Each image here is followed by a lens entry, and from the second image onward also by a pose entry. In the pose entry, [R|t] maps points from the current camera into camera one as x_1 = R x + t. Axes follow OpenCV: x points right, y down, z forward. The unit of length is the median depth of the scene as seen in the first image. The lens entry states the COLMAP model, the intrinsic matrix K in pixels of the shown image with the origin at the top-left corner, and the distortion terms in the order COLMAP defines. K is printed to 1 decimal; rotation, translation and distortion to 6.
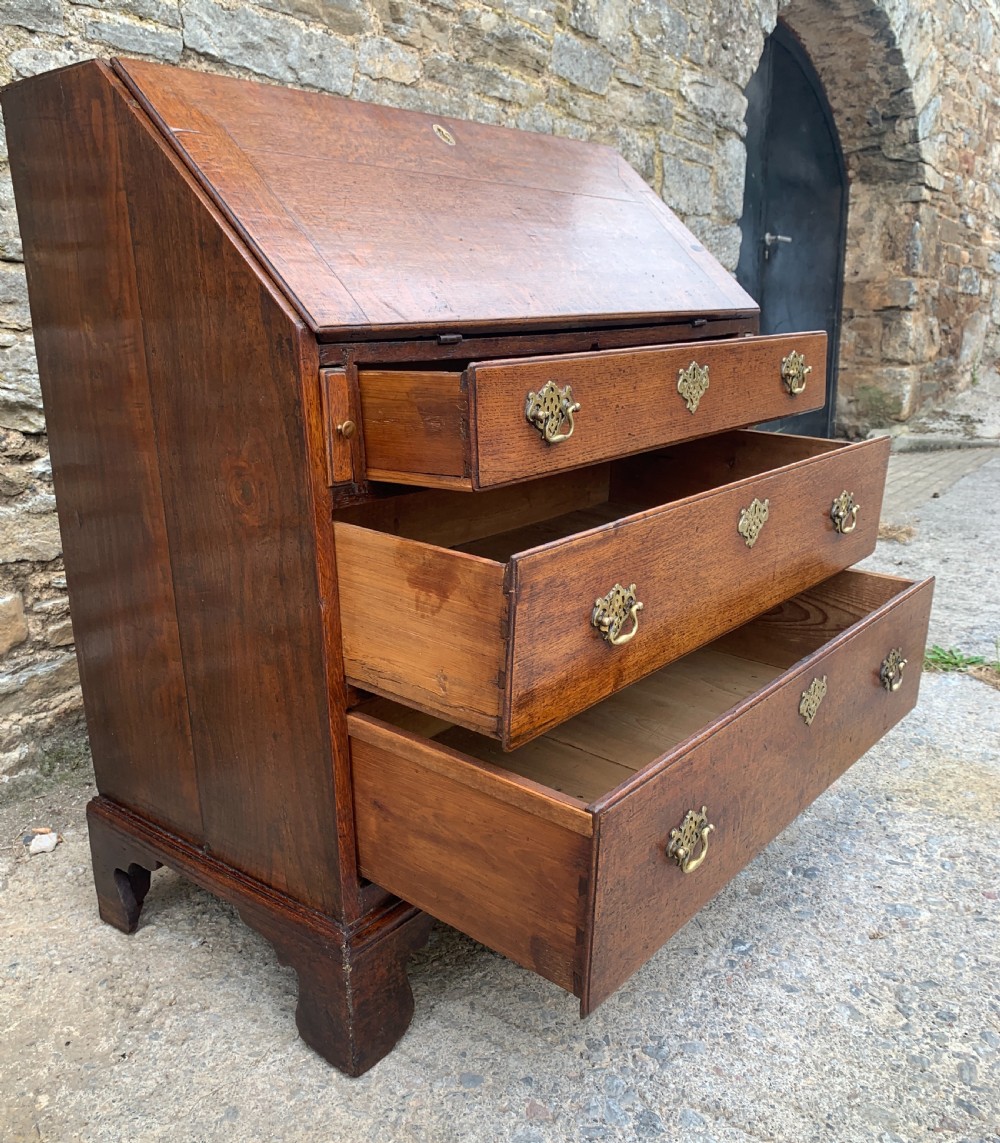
lens RADIAL K [[1027.2, 0, 484.6], [0, 1027.2, 581.8], [0, 0, 1]] dist [0.020348, -0.011874]
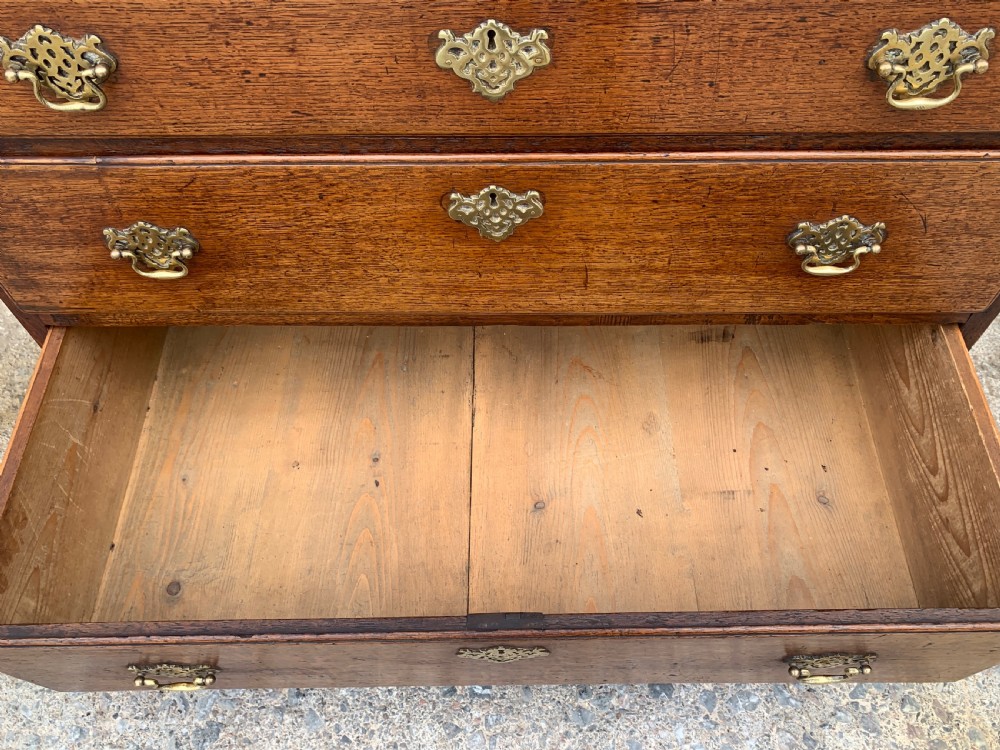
lens RADIAL K [[764.0, 0, 510.5], [0, 764.0, 365.9], [0, 0, 1]] dist [0.004464, 0.000241]
pose [[0.625589, 0.652696, -0.427348, 0.315868], [-0.204185, 0.665663, 0.717775, -0.308267], [0.752958, -0.361775, 0.549702, 0.616488]]
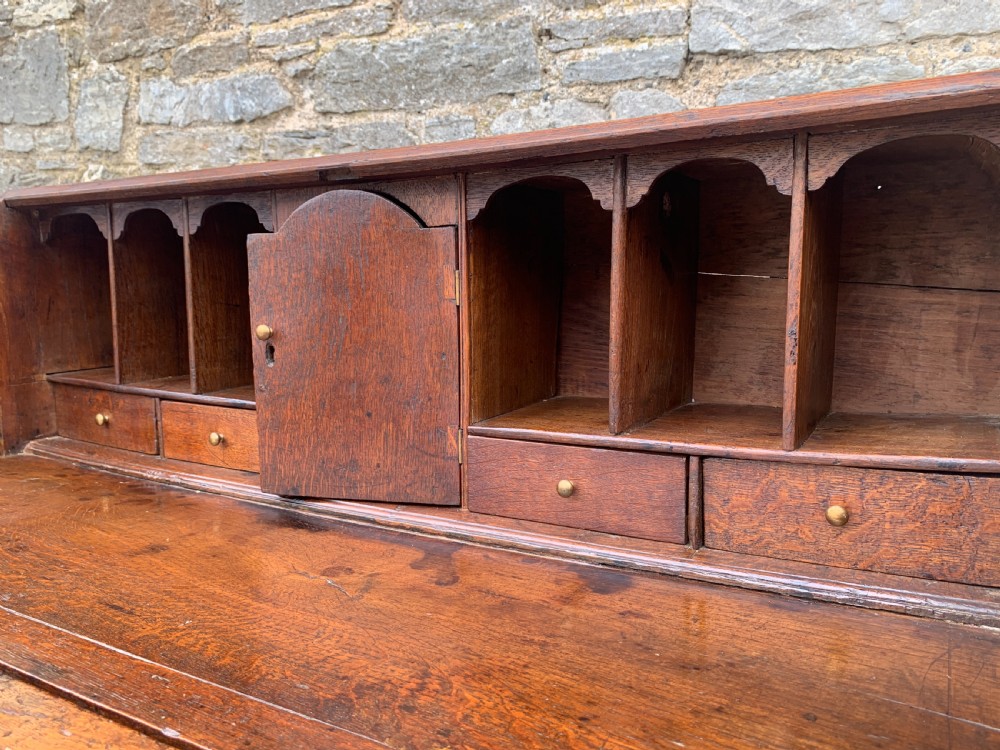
lens RADIAL K [[764.0, 0, 503.1], [0, 764.0, 374.3], [0, 0, 1]] dist [0.004464, 0.000241]
pose [[0.175578, 0.156655, -0.971922, 0.341180], [-0.247893, 0.962482, 0.110352, -0.357076], [0.952744, 0.221557, 0.207824, 0.918169]]
